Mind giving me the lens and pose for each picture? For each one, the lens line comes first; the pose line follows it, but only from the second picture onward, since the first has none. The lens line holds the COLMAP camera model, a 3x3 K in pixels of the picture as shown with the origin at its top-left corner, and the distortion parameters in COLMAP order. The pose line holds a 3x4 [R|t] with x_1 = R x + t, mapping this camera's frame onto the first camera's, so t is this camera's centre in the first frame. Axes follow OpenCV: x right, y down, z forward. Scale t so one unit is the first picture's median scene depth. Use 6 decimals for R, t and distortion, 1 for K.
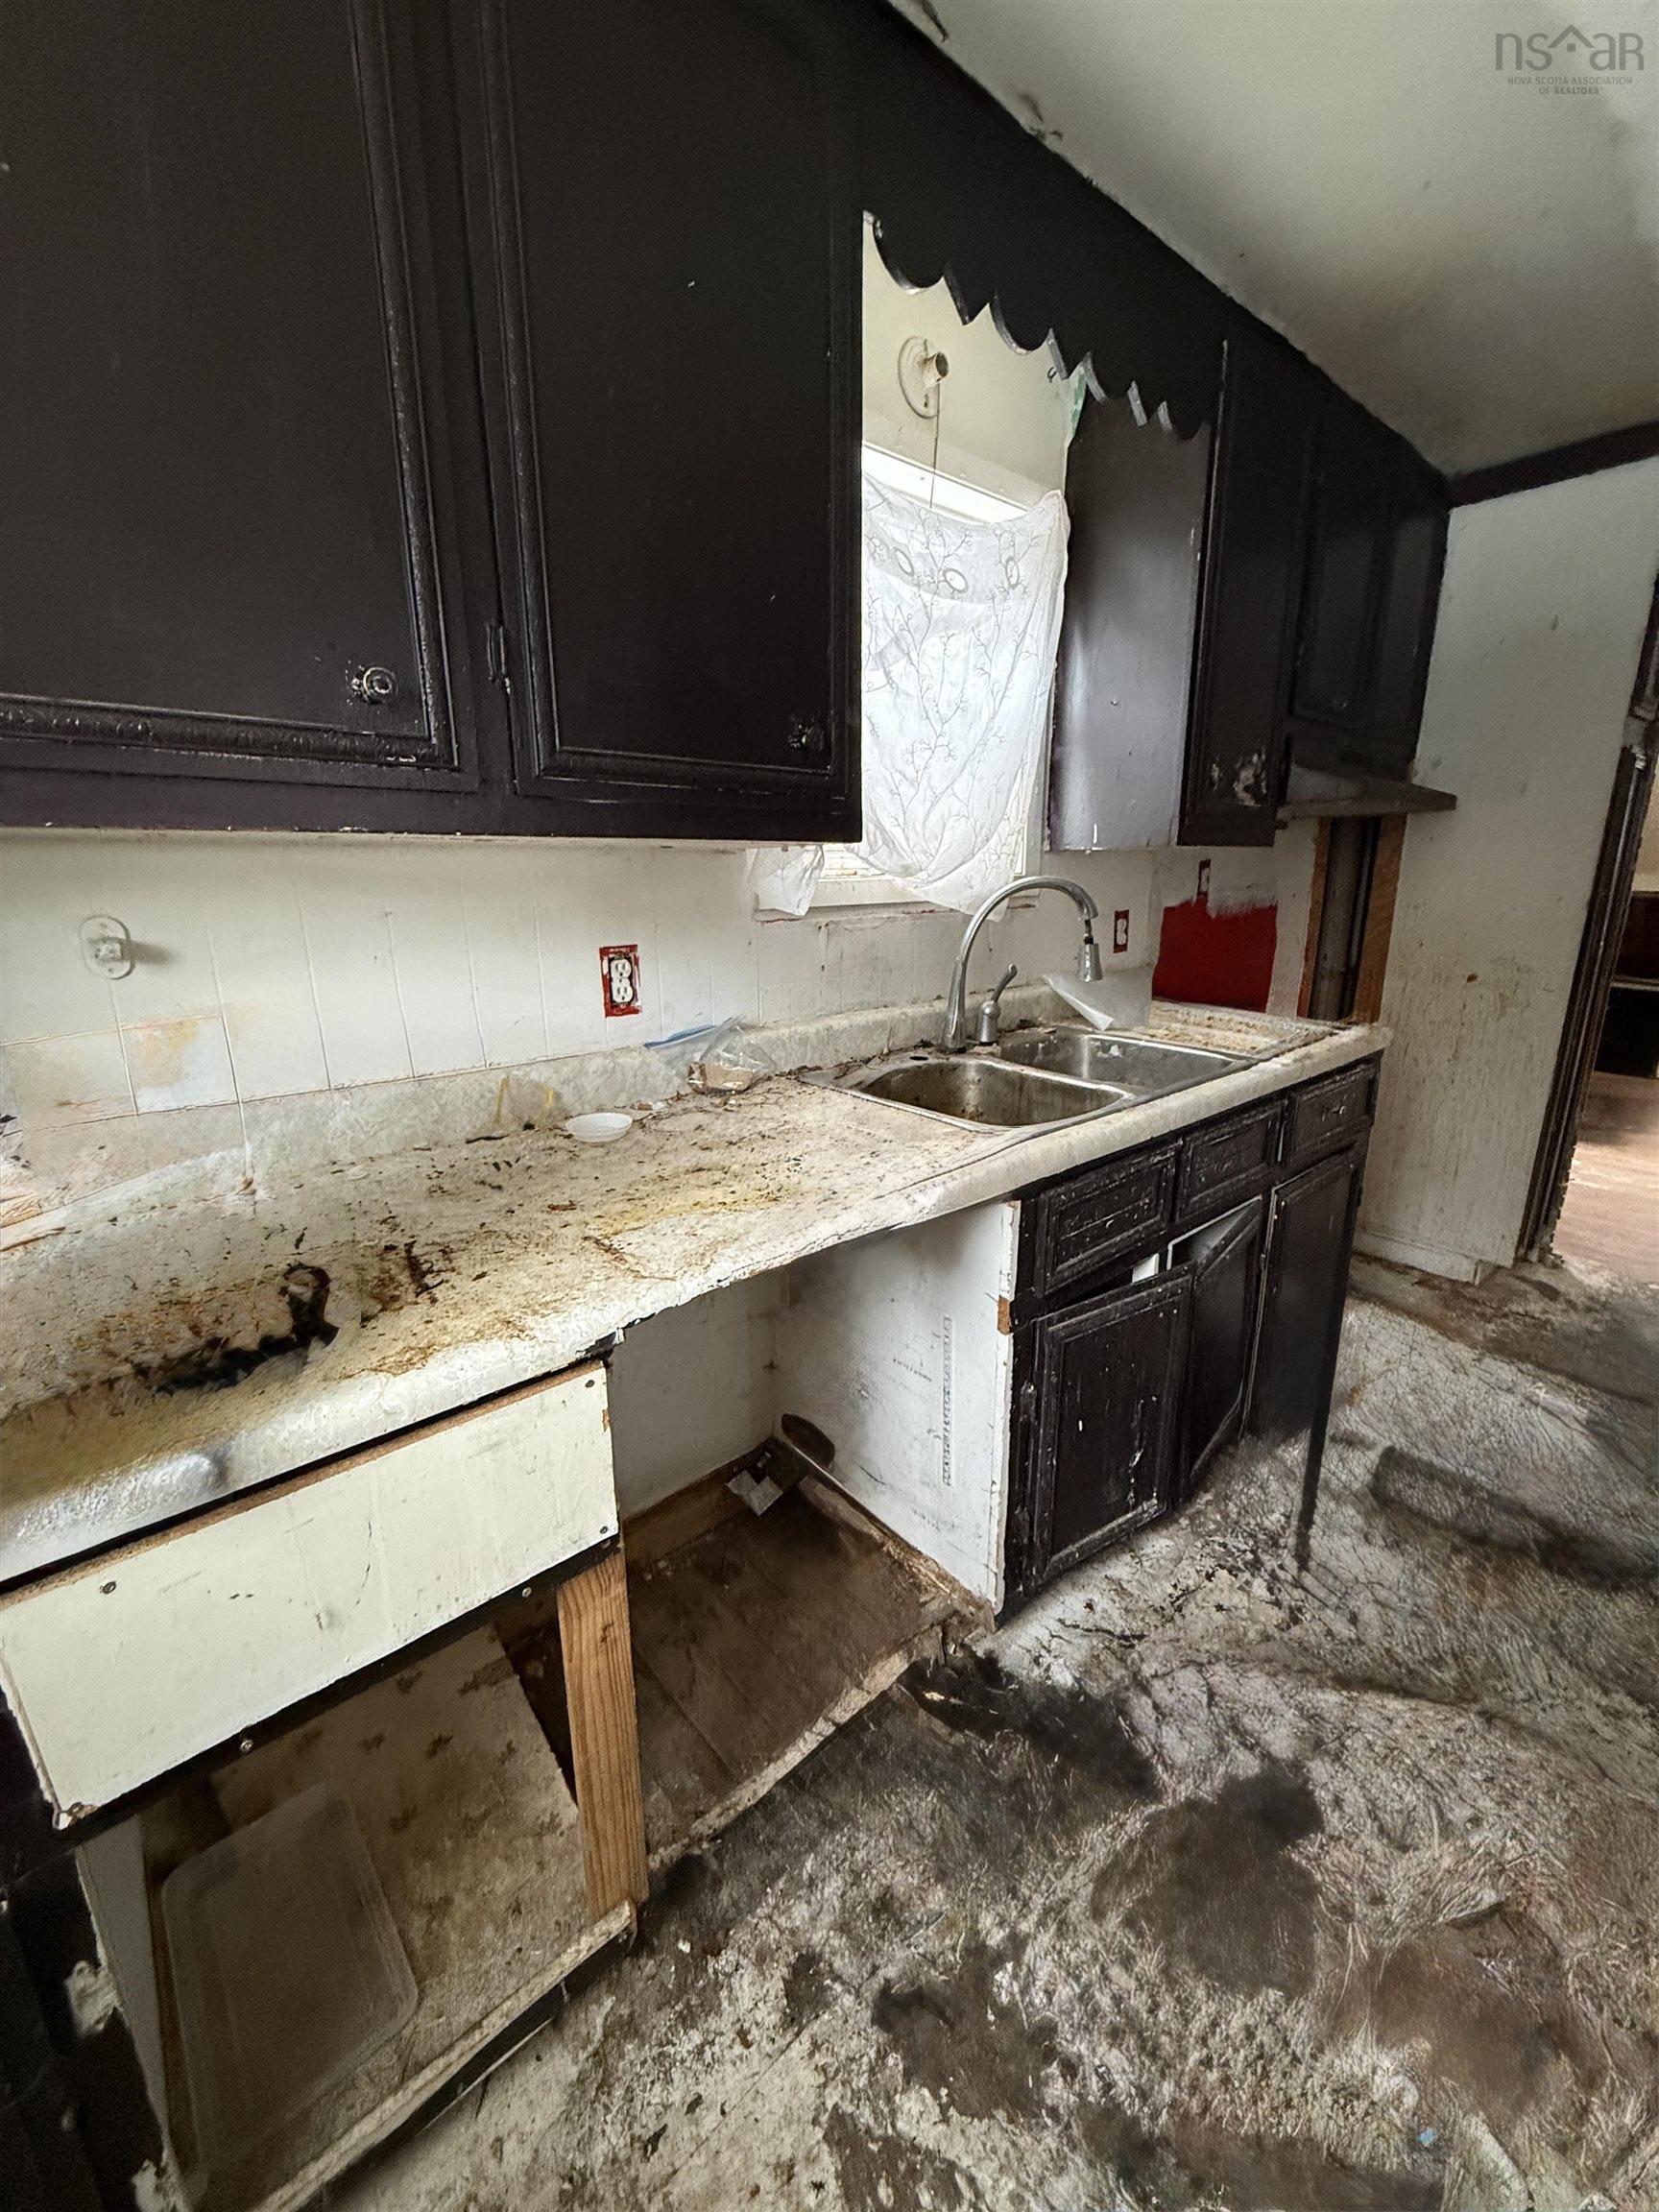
lens RADIAL K [[879.5, 0, 830.6], [0, 879.5, 1098.2], [0, 0, 1]] dist [-0.000897, 0.000437]
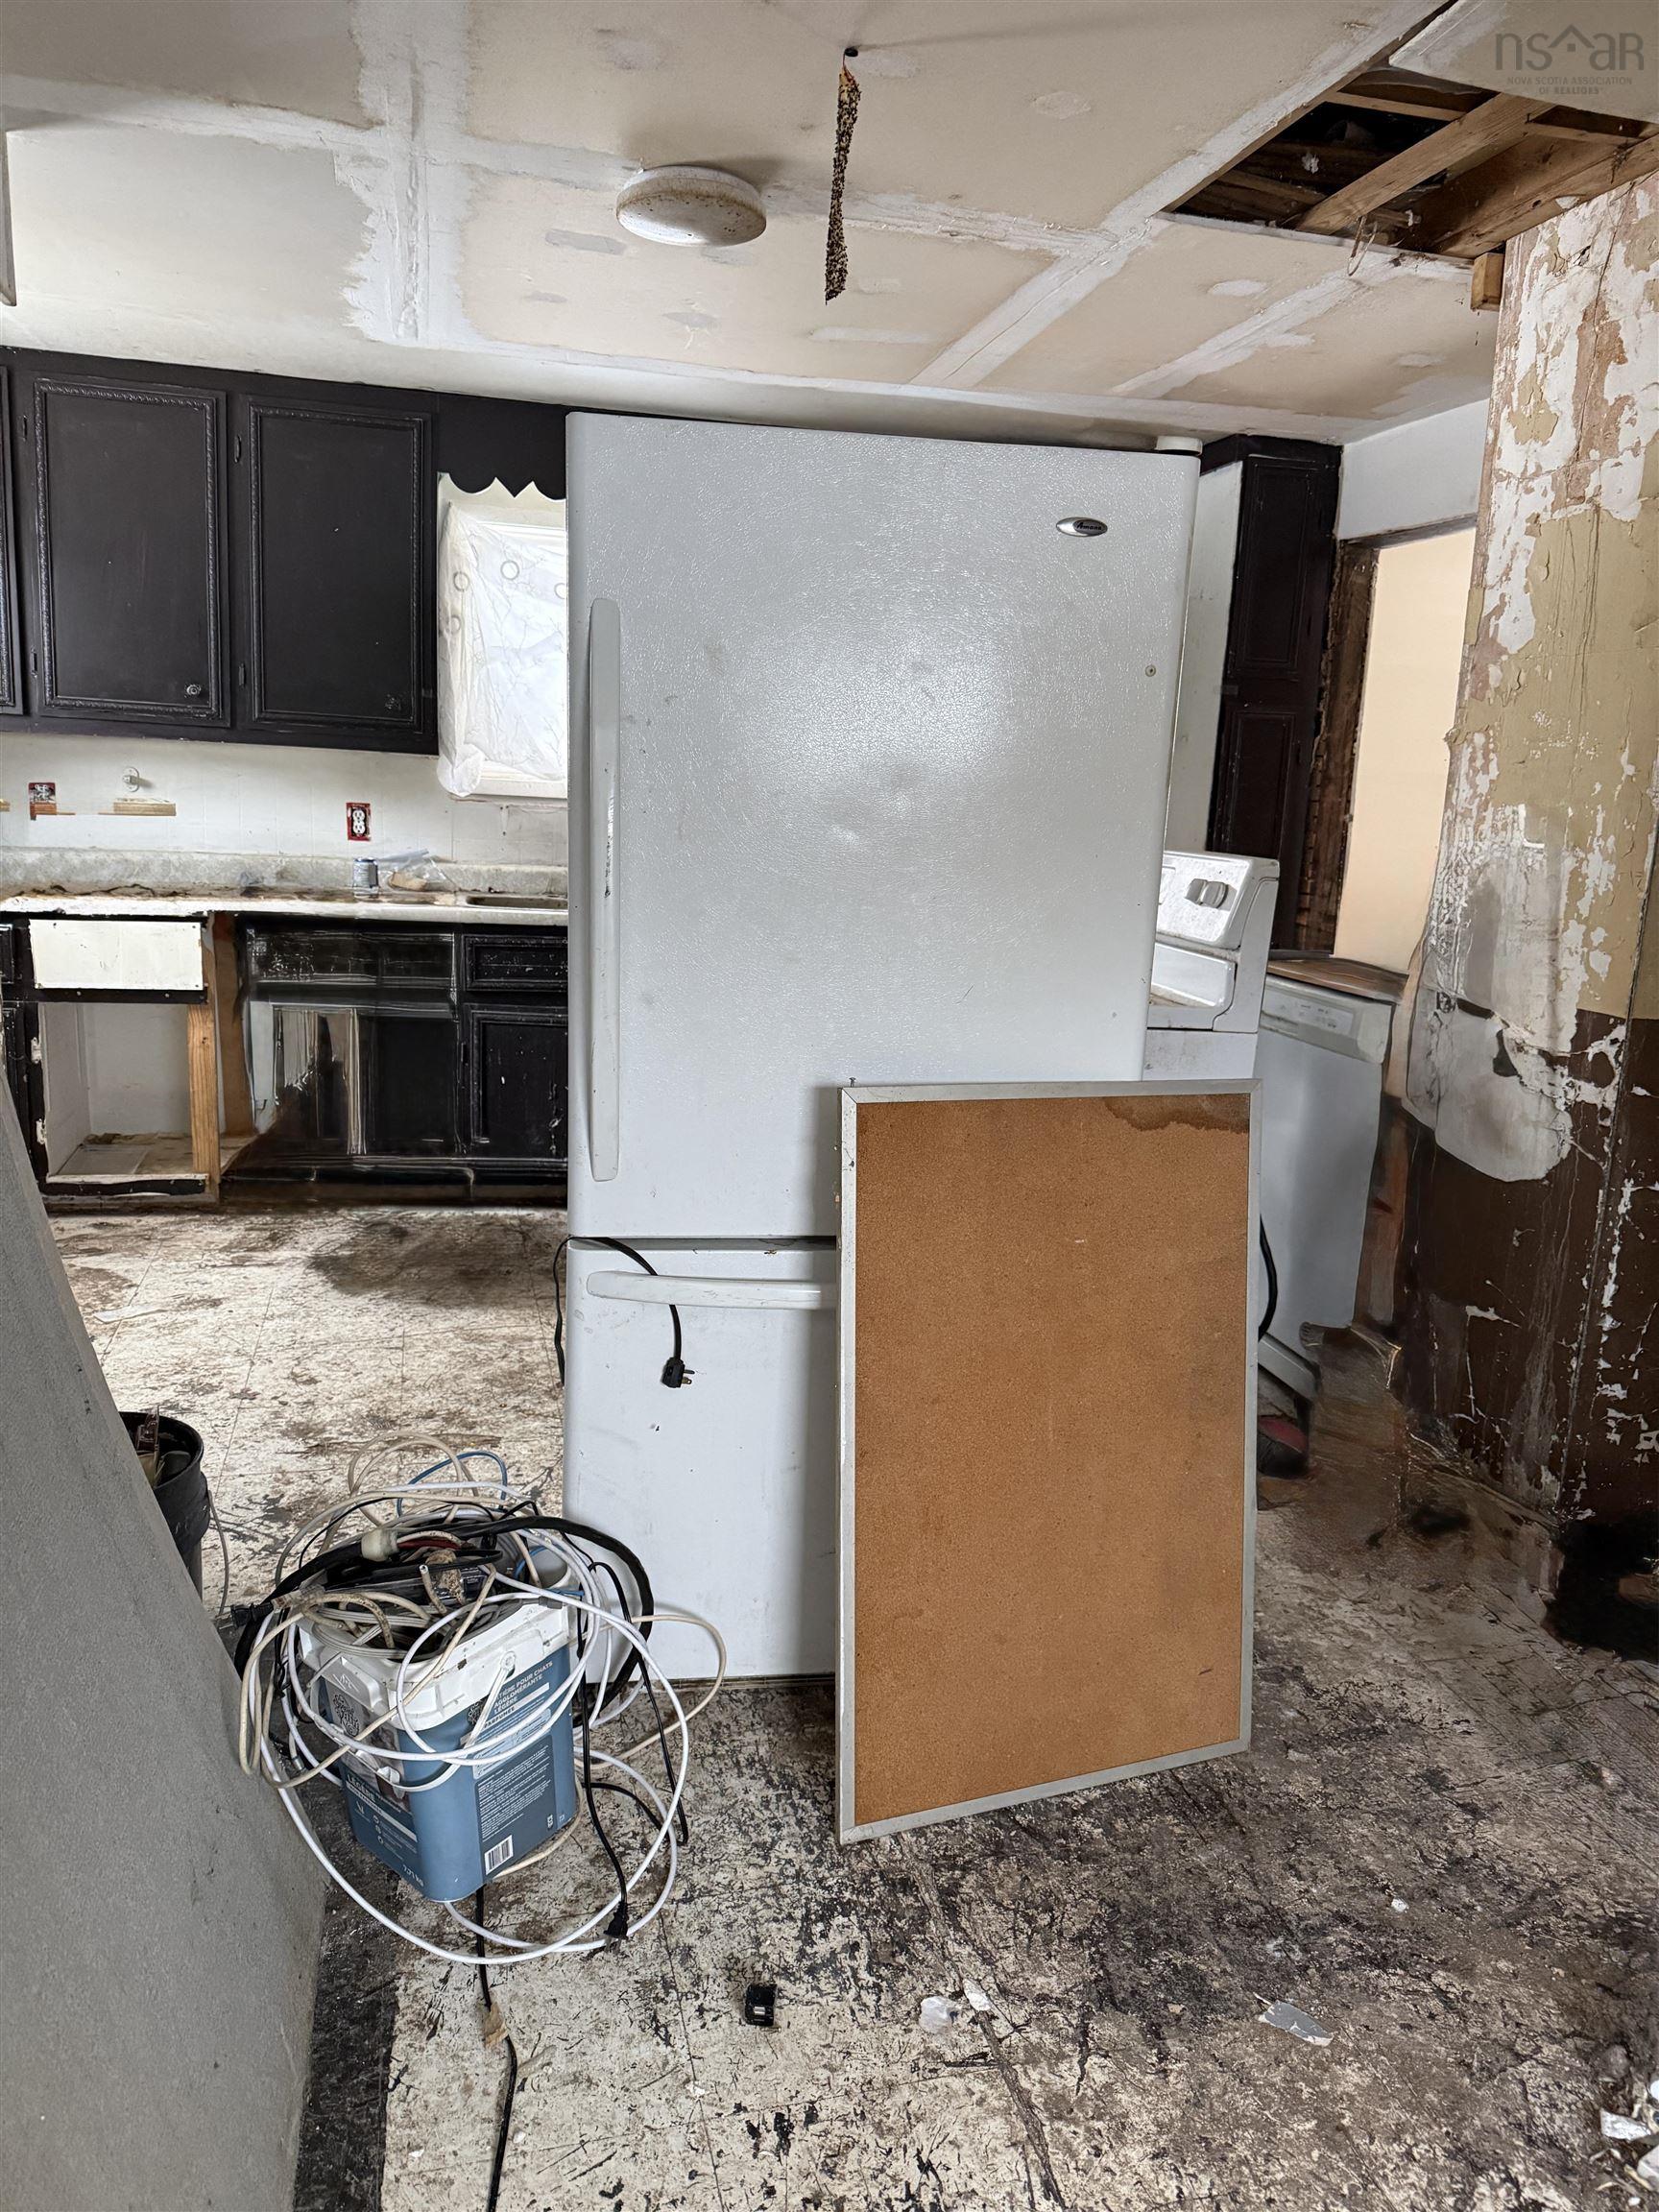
lens RADIAL K [[1522.0, 0, 829.5], [0, 1522.0, 1106.0], [0, 0, 1]] dist [0.002842, 0.000109]
pose [[0.889856, 0.148433, -0.431421, 2.203493], [-0.175251, 0.984259, -0.022835, 0.371832], [0.421240, 0.095927, 0.901862, -1.494567]]
